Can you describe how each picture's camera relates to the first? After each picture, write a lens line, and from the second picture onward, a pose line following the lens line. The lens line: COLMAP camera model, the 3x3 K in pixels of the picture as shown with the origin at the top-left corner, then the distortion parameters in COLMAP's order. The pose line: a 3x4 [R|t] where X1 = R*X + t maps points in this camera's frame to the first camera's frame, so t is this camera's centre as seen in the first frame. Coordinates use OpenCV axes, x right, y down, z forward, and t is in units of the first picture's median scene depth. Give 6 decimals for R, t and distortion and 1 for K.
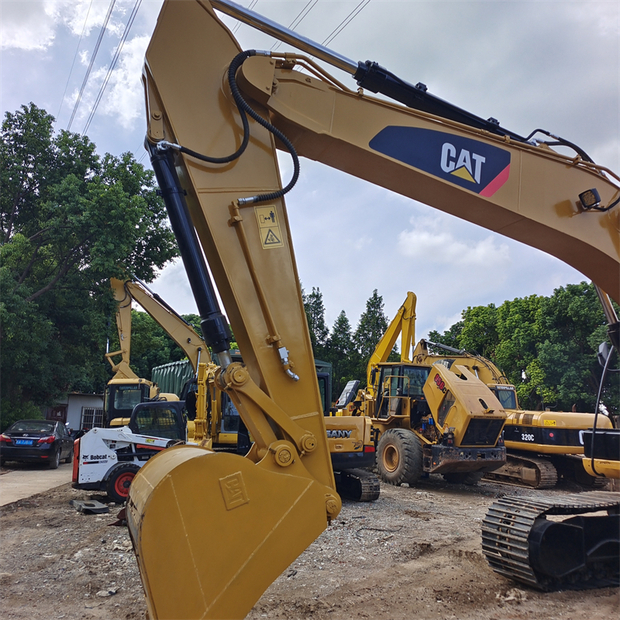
lens RADIAL K [[566.1, 0, 311.7], [0, 566.1, 305.8], [0, 0, 1]] dist [0.076522, 0.000000]
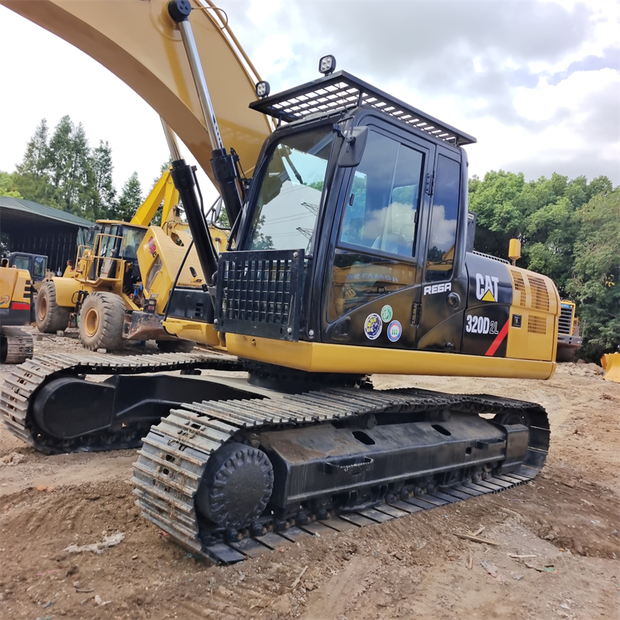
lens RADIAL K [[566.1, 0, 311.2], [0, 566.1, 308.3], [0, 0, 1]] dist [0.076522, 0.000000]
pose [[0.950022, 0.072478, 0.303654, 0.183025], [-0.135142, 0.972295, 0.190735, 0.021456], [-0.281417, -0.222238, 0.933496, 0.047560]]
